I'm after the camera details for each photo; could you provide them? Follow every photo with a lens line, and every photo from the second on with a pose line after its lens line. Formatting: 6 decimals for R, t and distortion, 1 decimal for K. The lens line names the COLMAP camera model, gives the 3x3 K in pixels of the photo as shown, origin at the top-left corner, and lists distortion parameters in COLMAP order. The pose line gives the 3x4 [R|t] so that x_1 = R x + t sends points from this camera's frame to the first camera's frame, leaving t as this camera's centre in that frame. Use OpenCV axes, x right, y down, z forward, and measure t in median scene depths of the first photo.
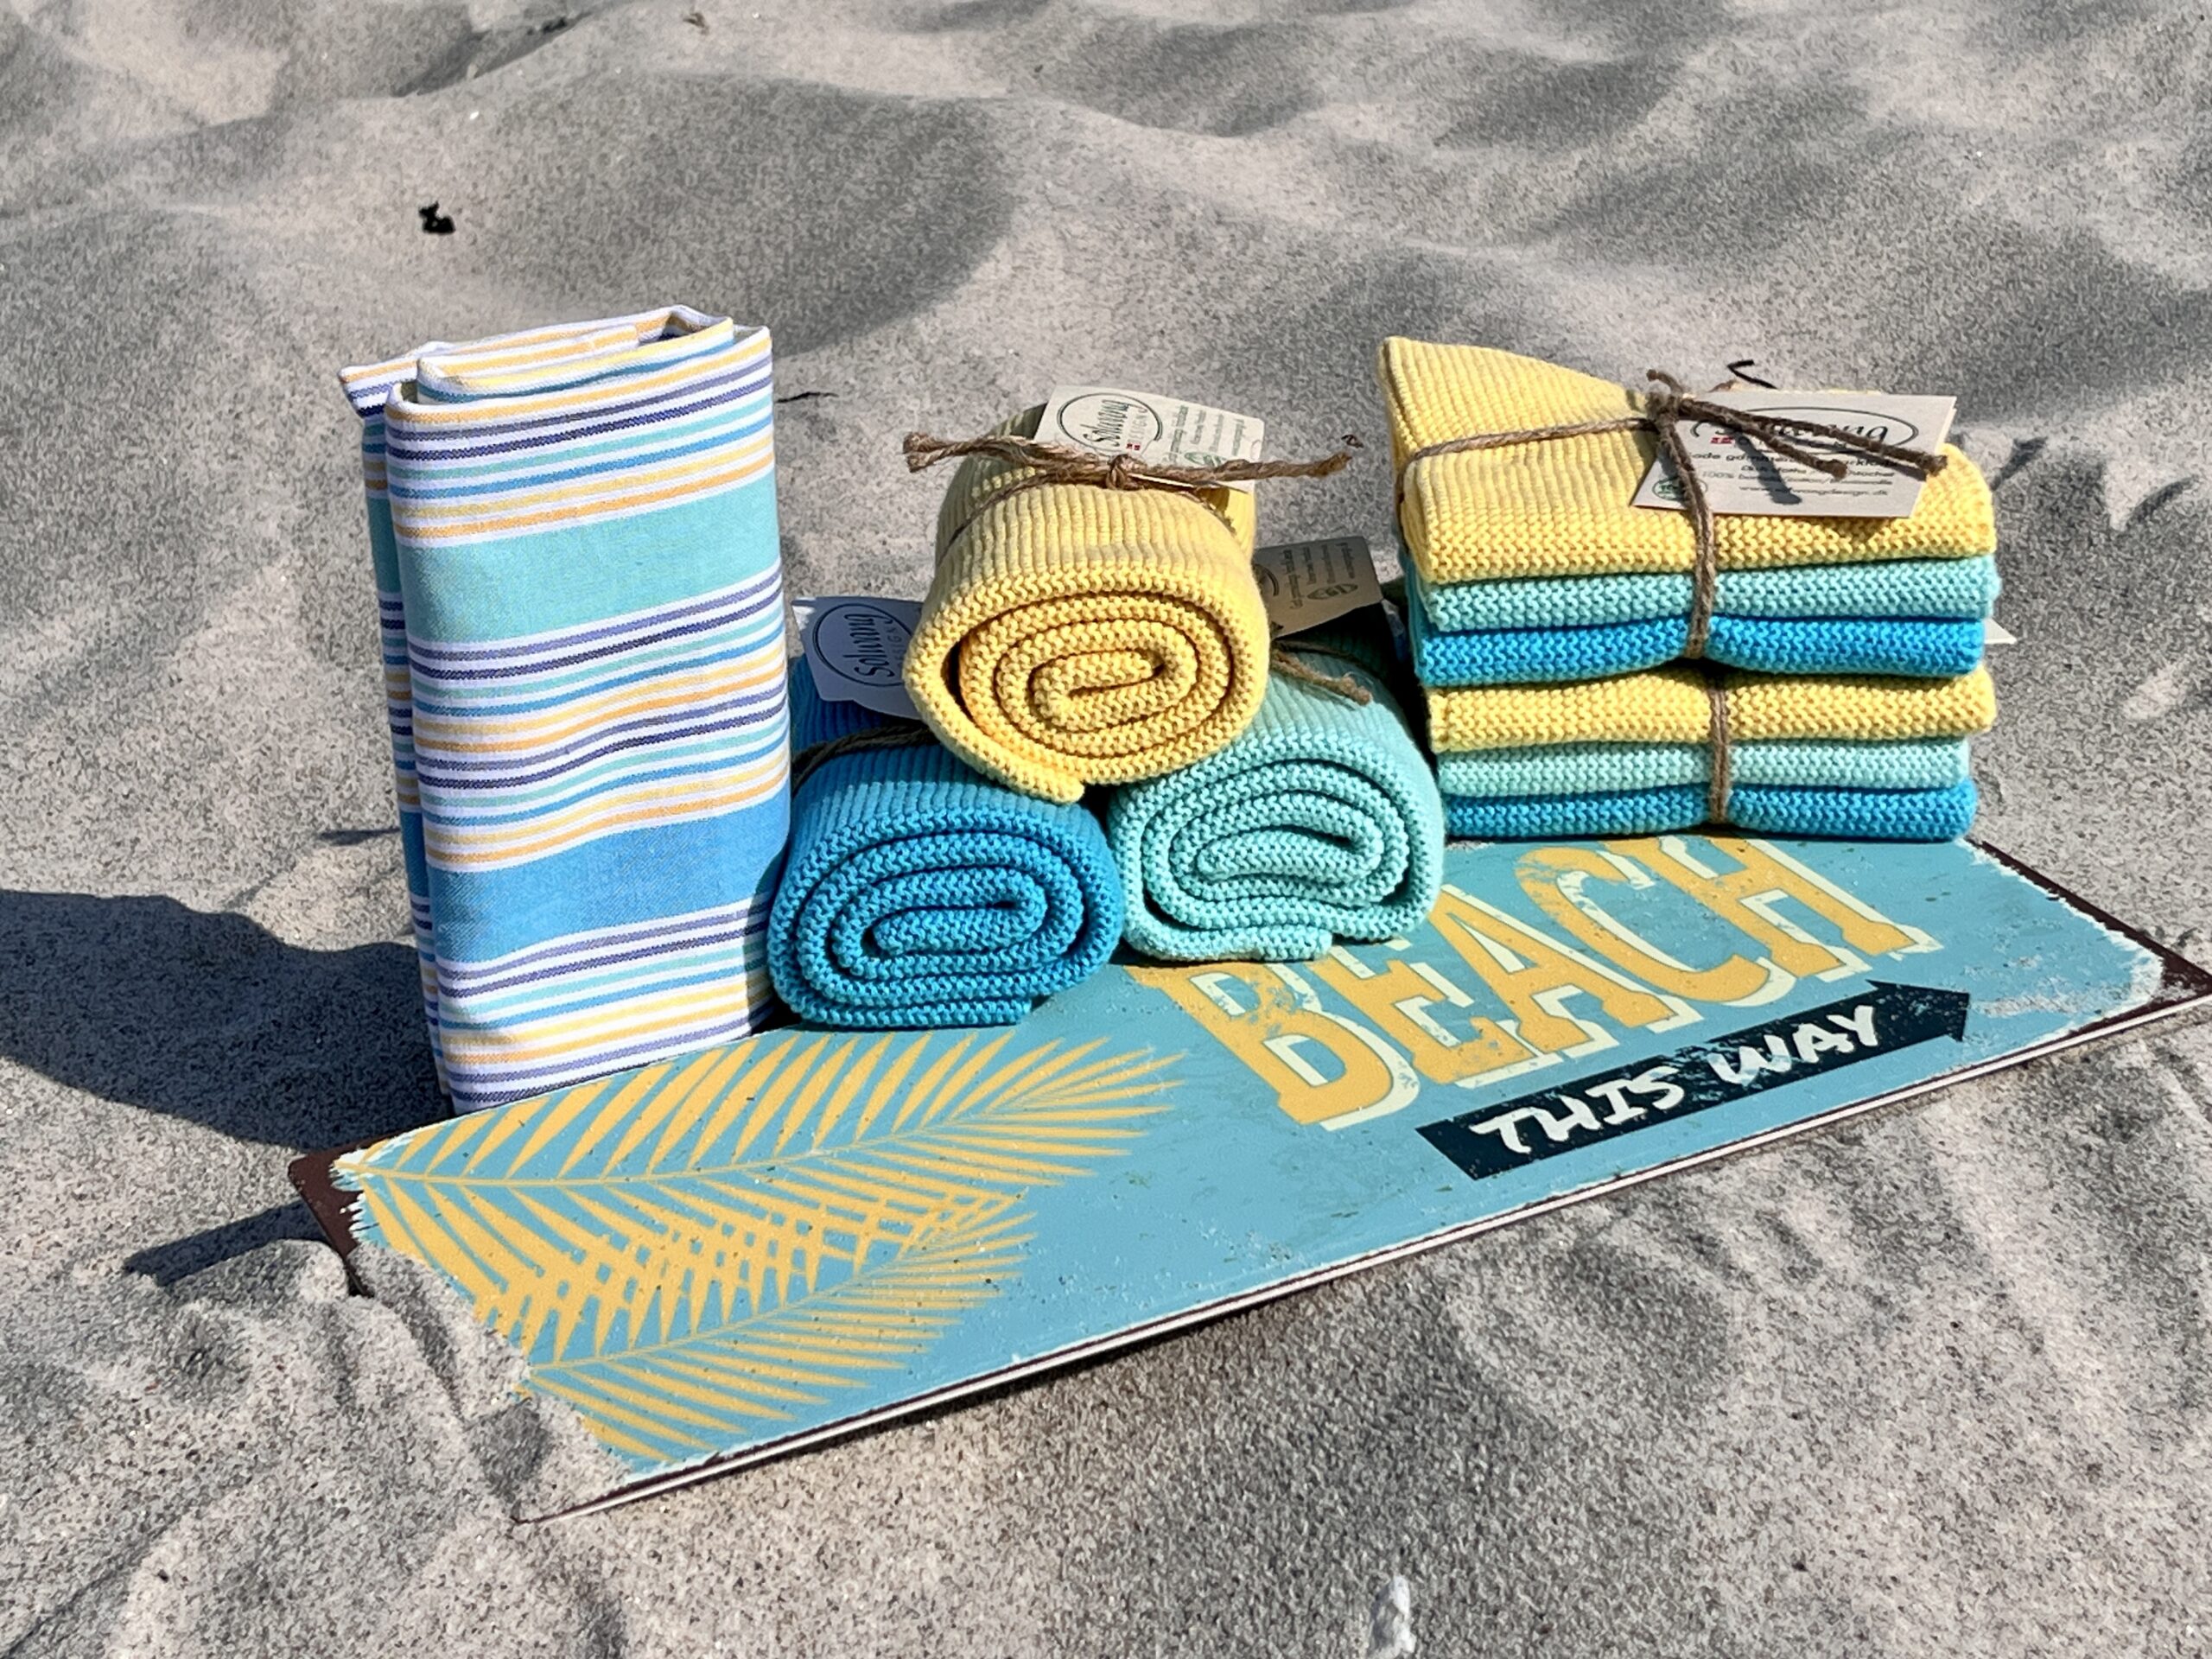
lens RADIAL K [[3695.6, 0, 1023.1], [0, 3695.6, 822.3], [0, 0, 1]] dist [0.045534, -0.008663]
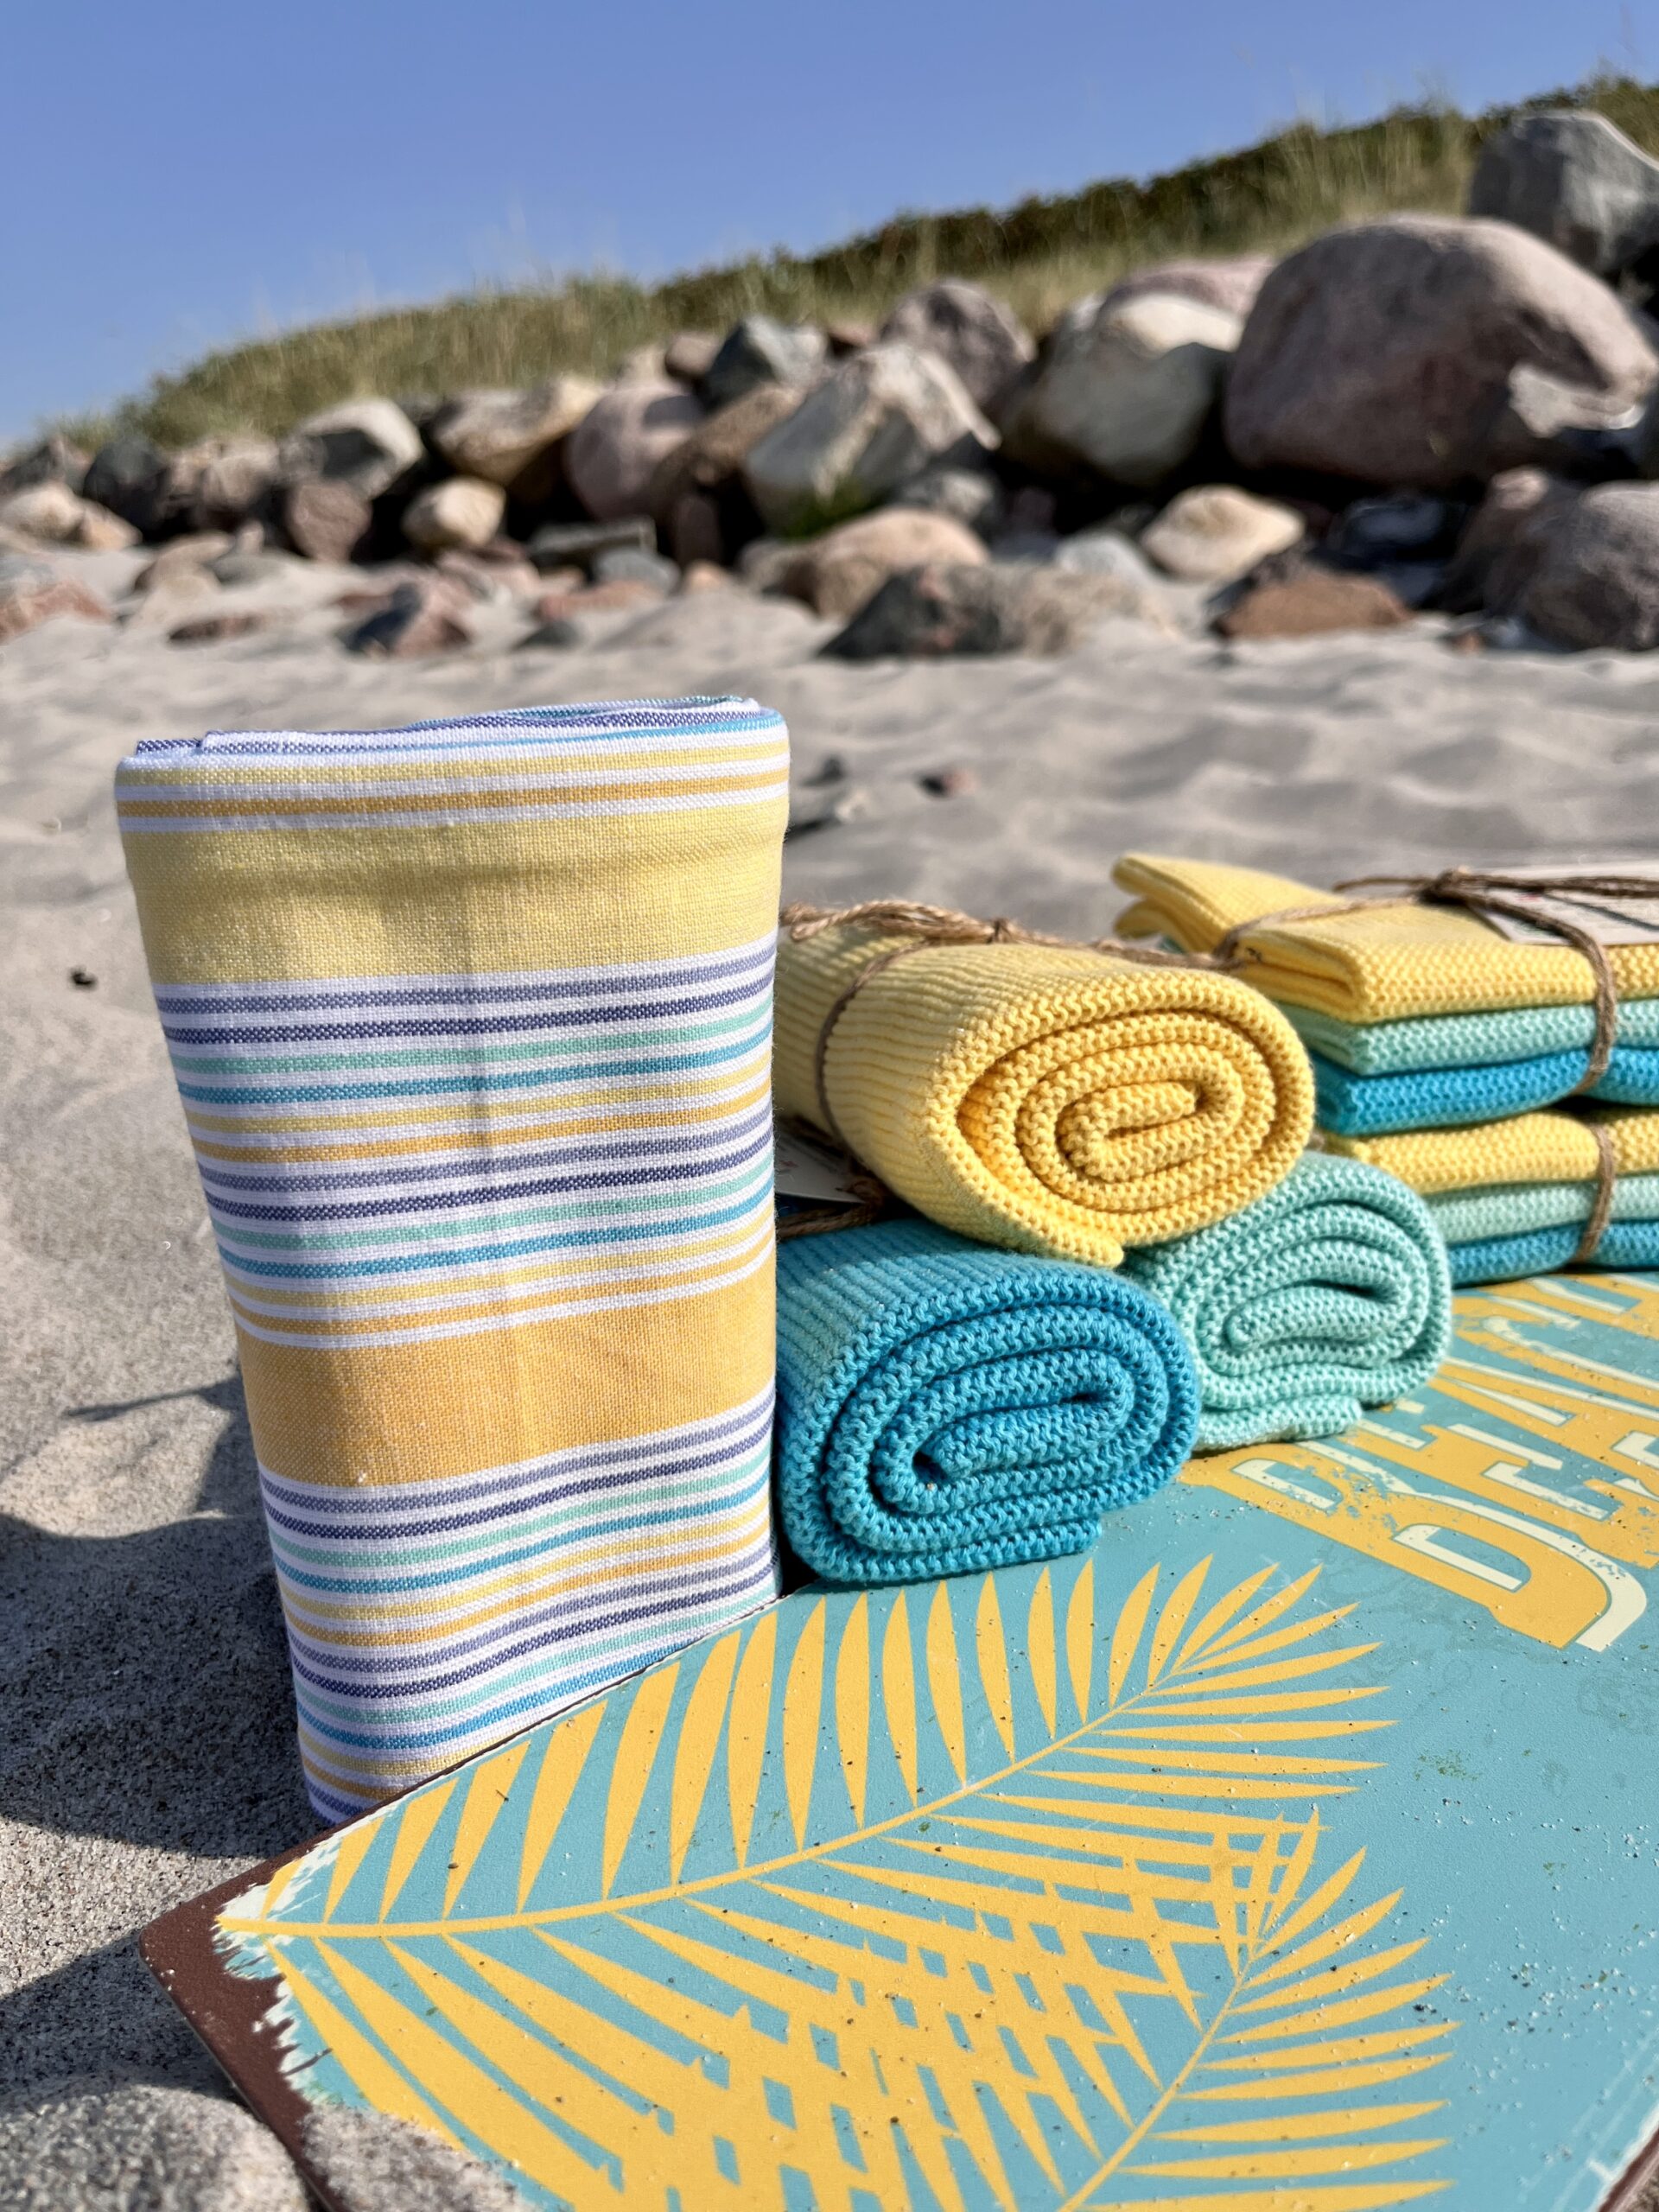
lens RADIAL K [[1738.1, 0, 829.5], [0, 1738.1, 1106.0], [0, 0, 1]] dist [0.050073, -0.060978]
pose [[0.954309, -0.044035, 0.295560, -0.161303], [0.090327, 0.985322, -0.144849, 0.009813], [-0.284843, 0.164928, 0.944279, 0.645288]]
